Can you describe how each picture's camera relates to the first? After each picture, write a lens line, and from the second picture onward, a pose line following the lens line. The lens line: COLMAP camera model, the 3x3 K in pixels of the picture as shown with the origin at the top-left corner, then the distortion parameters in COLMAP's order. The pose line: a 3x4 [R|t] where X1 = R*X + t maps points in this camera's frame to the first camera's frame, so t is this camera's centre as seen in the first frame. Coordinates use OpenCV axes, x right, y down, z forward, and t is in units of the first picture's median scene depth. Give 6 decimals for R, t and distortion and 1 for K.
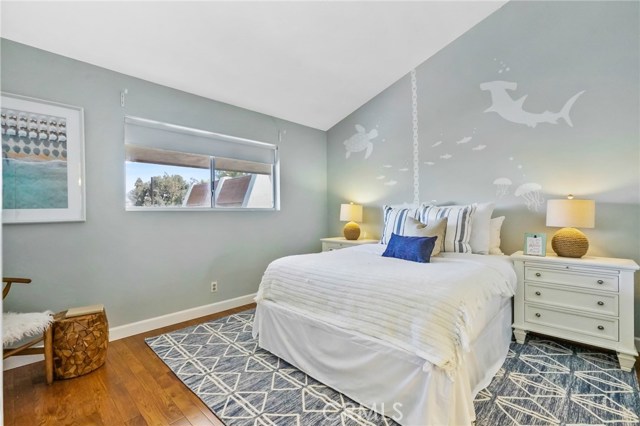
lens RADIAL K [[288.7, 0, 316.7], [0, 288.7, 211.3], [0, 0, 1]] dist [-0.003290, 0.002819]
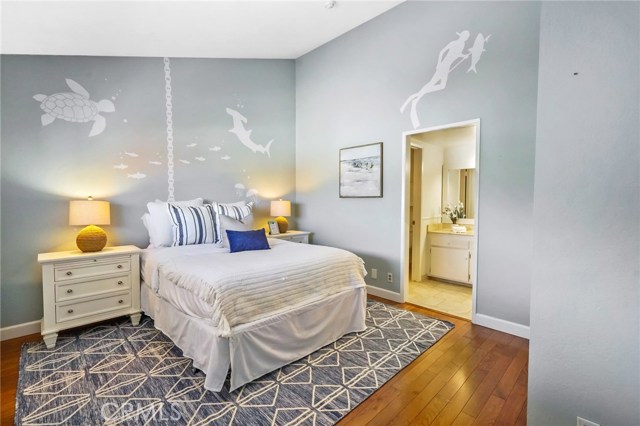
lens RADIAL K [[288.7, 0, 316.7], [0, 288.7, 214.0], [0, 0, 1]] dist [-0.003290, 0.002819]
pose [[0.036969, -0.041856, 0.998439, -0.750594], [-0.000259, 0.999122, 0.041895, -0.028966], [-0.999316, -0.001807, 0.036926, 0.594031]]
